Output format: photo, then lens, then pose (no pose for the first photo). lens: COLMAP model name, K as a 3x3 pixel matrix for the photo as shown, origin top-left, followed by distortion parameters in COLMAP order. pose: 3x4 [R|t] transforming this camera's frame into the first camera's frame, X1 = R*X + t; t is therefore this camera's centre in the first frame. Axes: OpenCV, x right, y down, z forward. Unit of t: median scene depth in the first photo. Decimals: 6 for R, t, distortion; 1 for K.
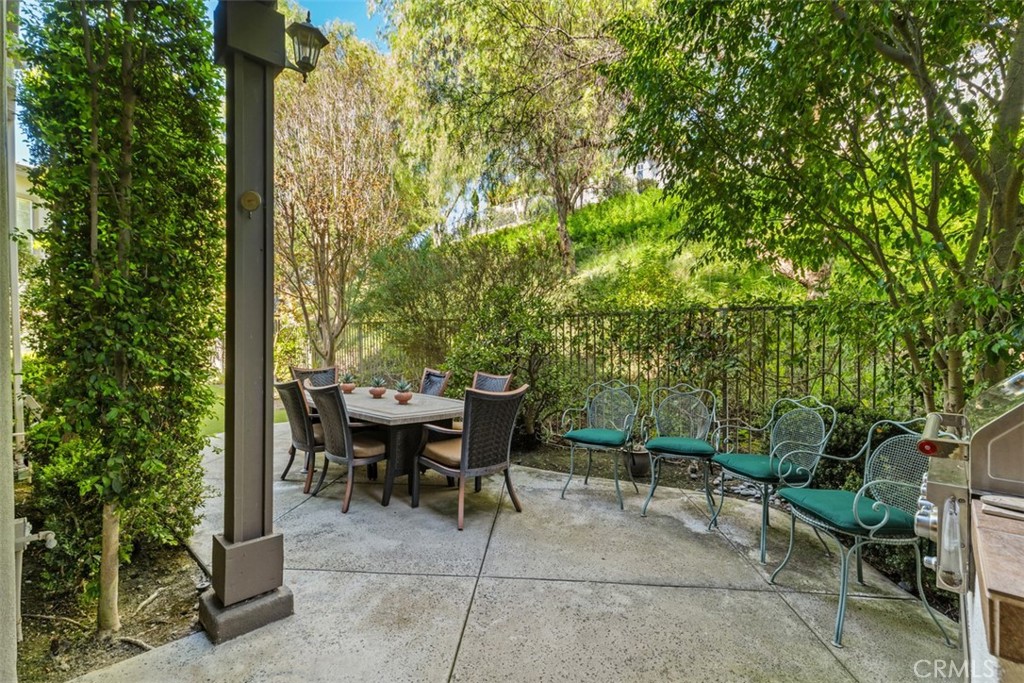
lens RADIAL K [[464.8, 0, 510.4], [0, 464.8, 331.9], [0, 0, 1]] dist [0.006205, 0.000026]
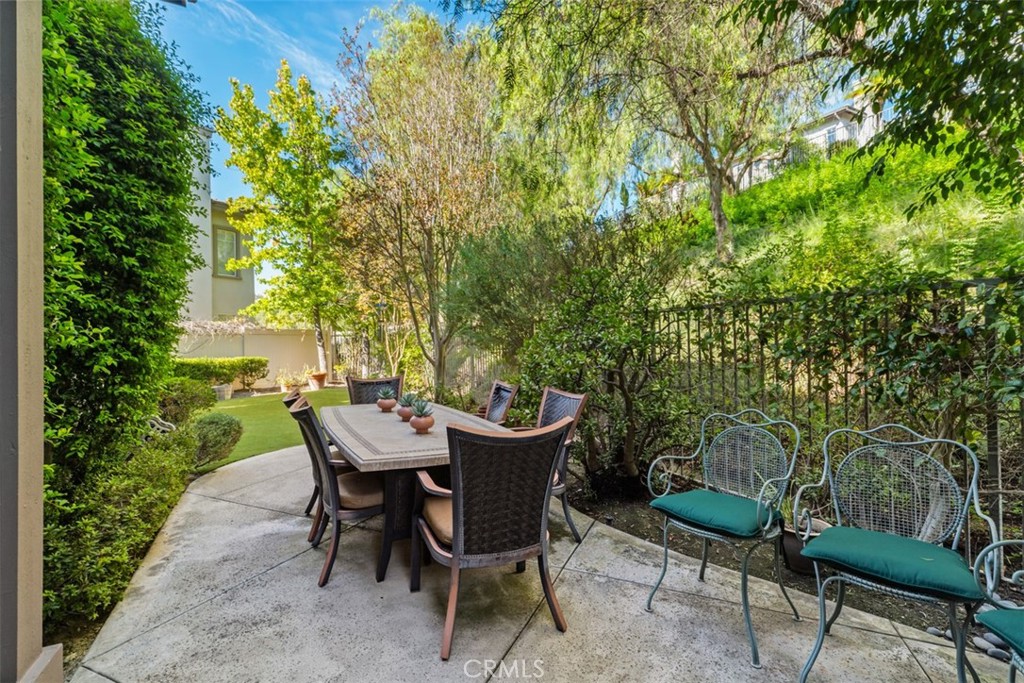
lens RADIAL K [[460.3, 0, 513.1], [0, 460.3, 334.8], [0, 0, 1]] dist [0.000951, 0.000016]
pose [[0.941050, -0.017452, -0.337818, 0.124020], [0.015758, 0.999846, -0.007755, 0.008388], [0.337901, 0.001975, 0.941179, 0.315332]]
